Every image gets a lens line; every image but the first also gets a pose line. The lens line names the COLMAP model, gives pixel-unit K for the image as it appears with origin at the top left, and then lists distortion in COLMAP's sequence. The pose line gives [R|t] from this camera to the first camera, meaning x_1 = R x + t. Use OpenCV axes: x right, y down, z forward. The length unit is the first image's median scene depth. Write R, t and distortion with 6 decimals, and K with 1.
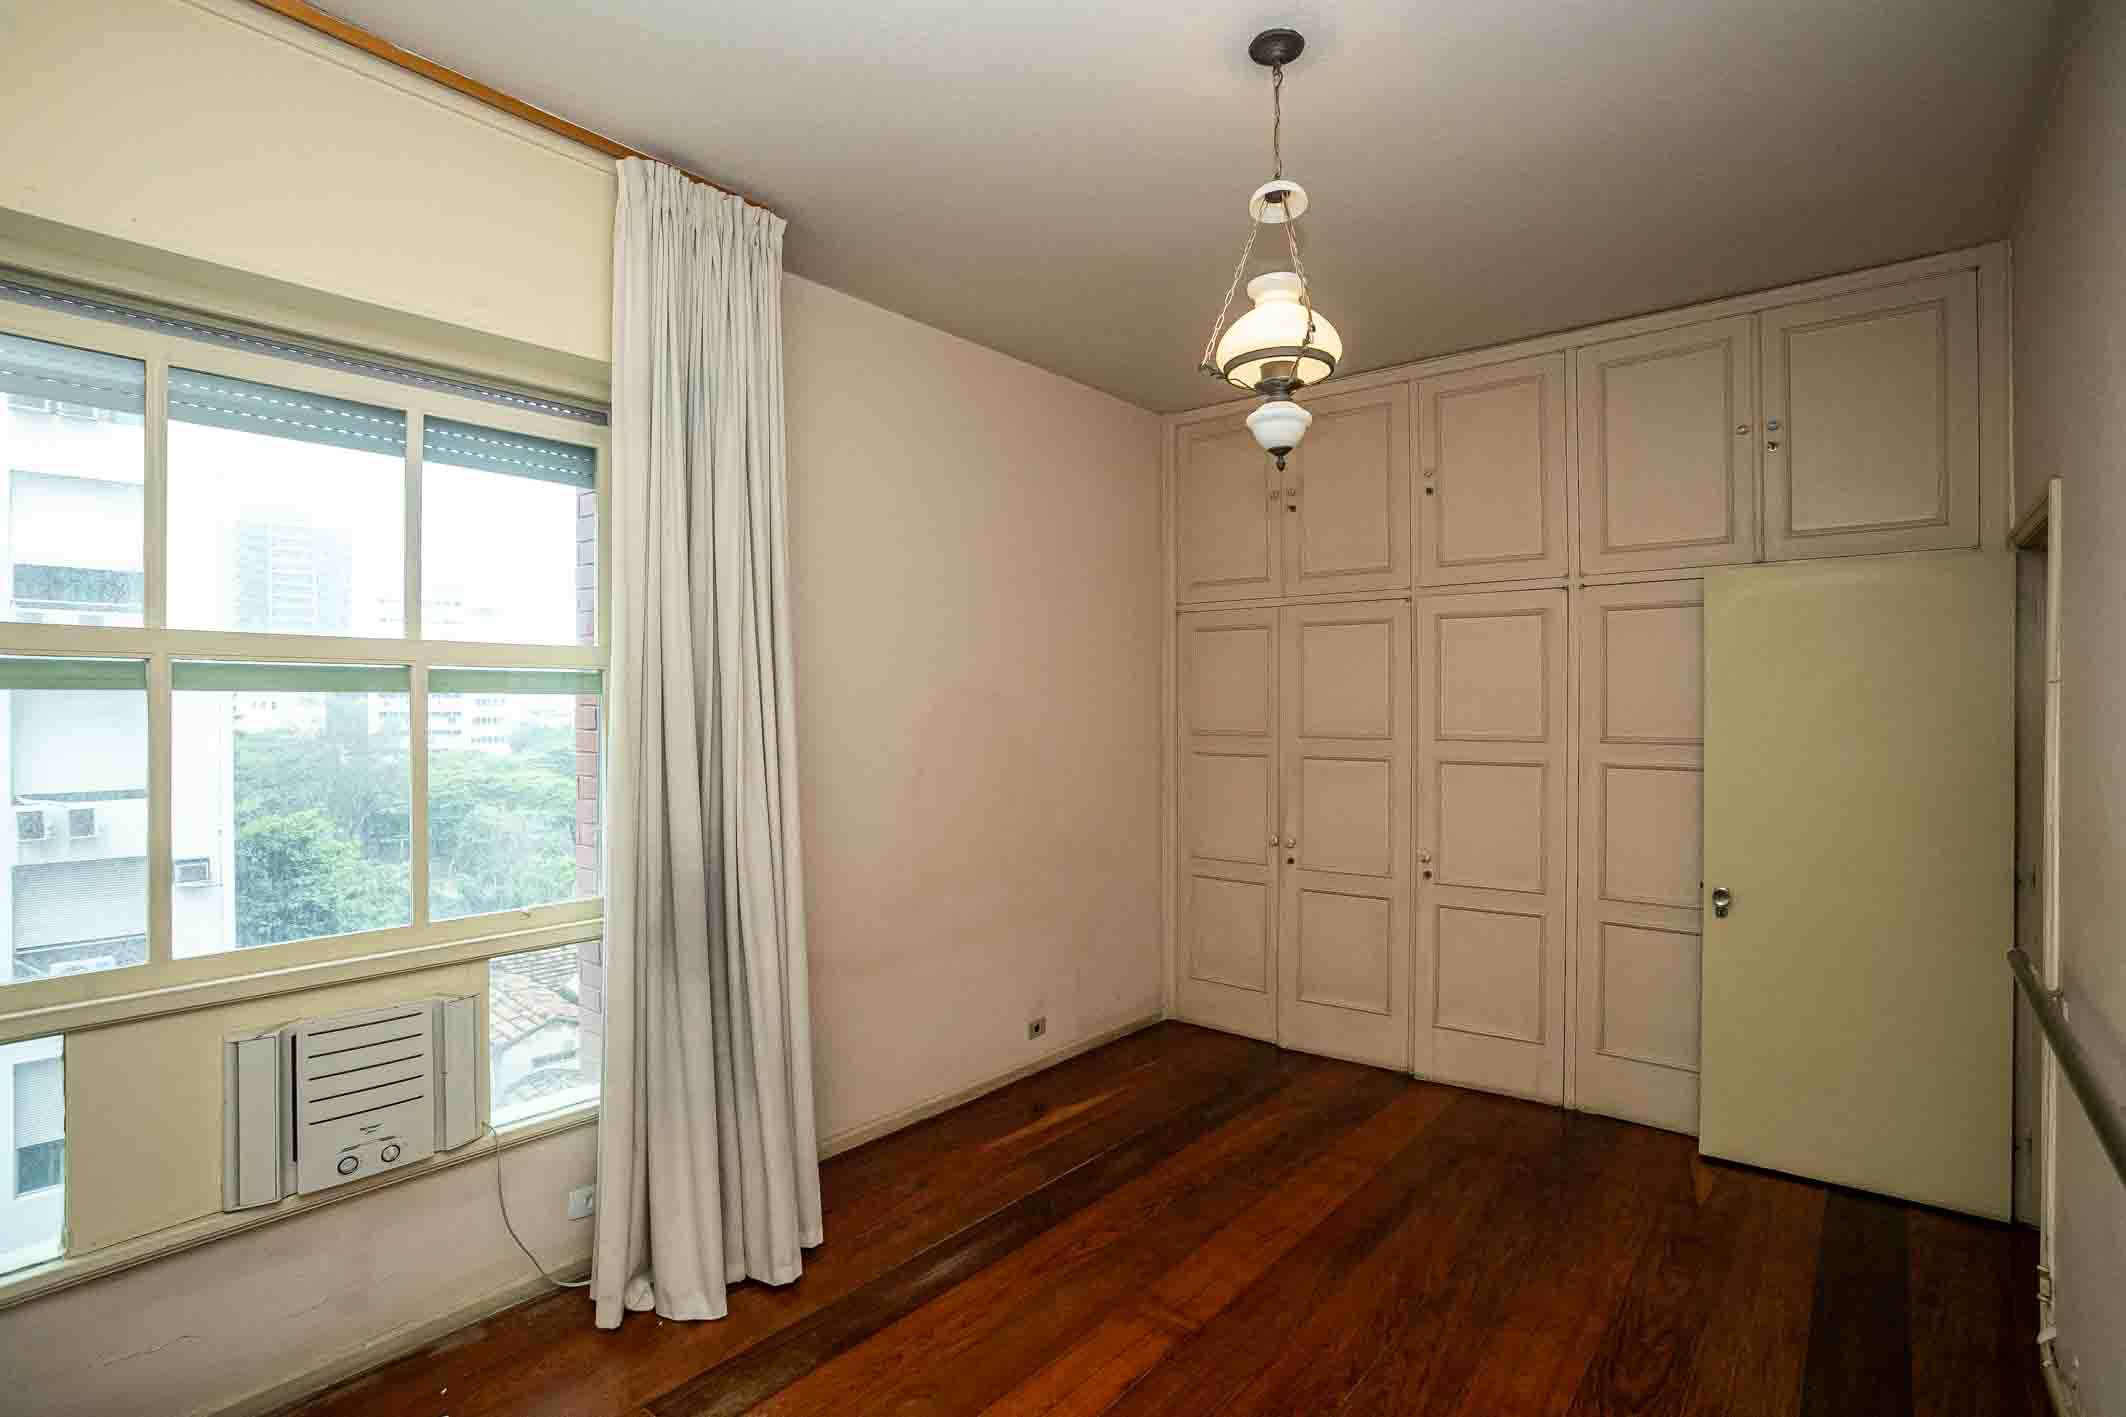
lens RADIAL K [[1047.1, 0, 1063.0], [0, 1047.1, 708.5], [0, 0, 1]] dist [-0.084452, 0.037294]
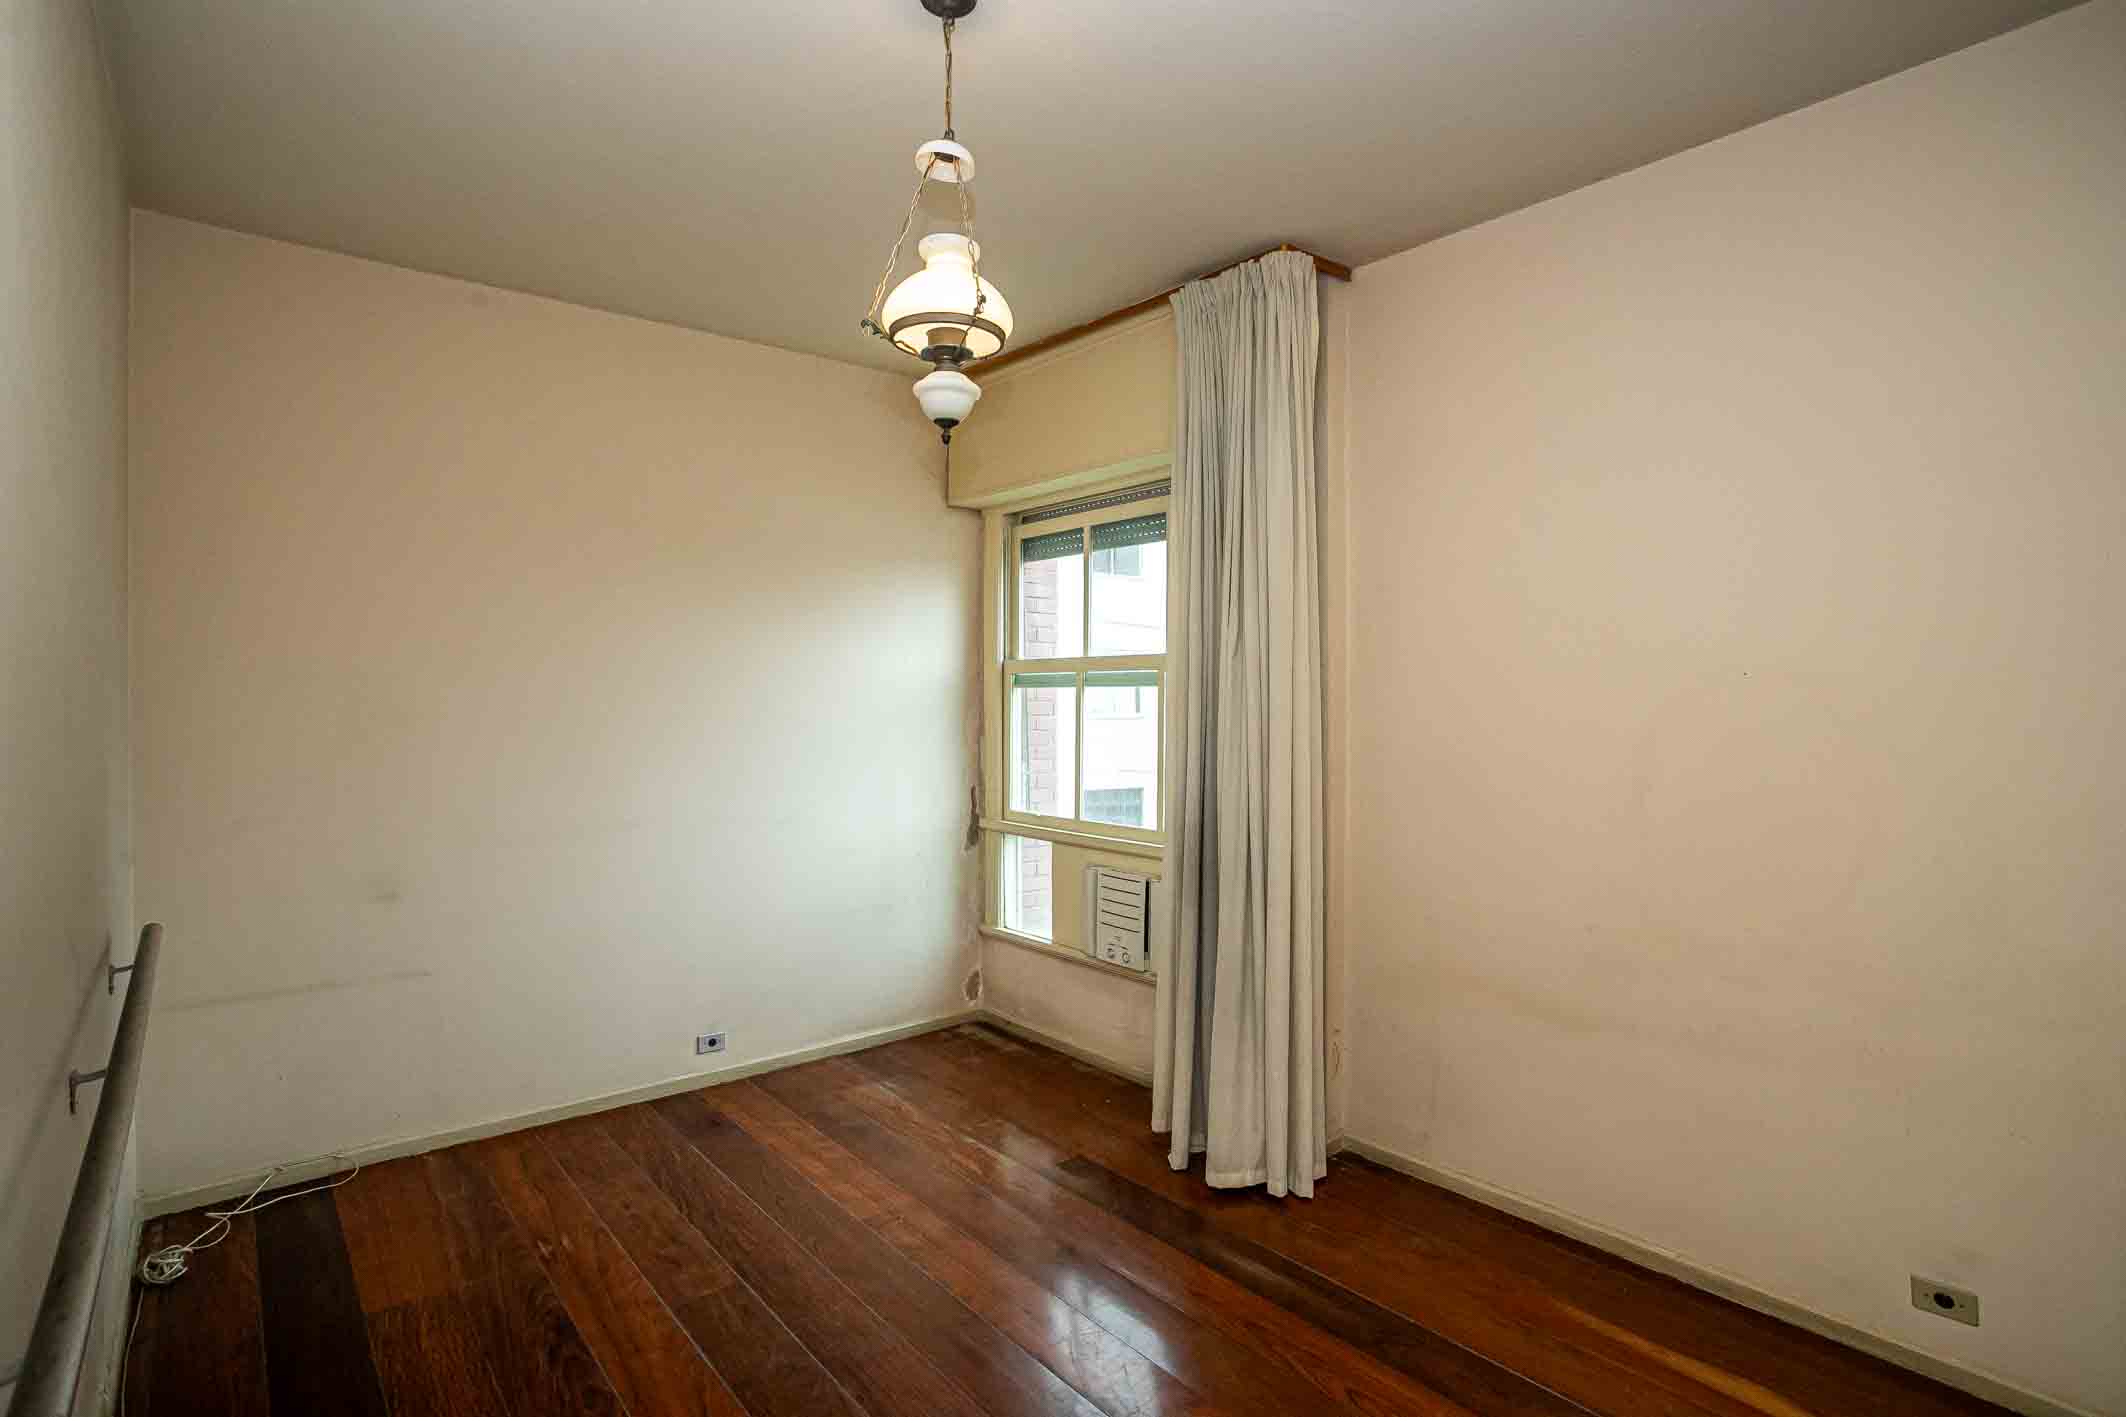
lens RADIAL K [[1047.1, 0, 1063.0], [0, 1047.1, 708.5], [0, 0, 1]] dist [-0.084452, 0.037294]
pose [[-0.194836, 0.011818, -0.980765, 1.100398], [-0.008034, 0.999875, 0.013645, -0.001668], [0.980803, 0.010538, -0.194716, 1.268478]]
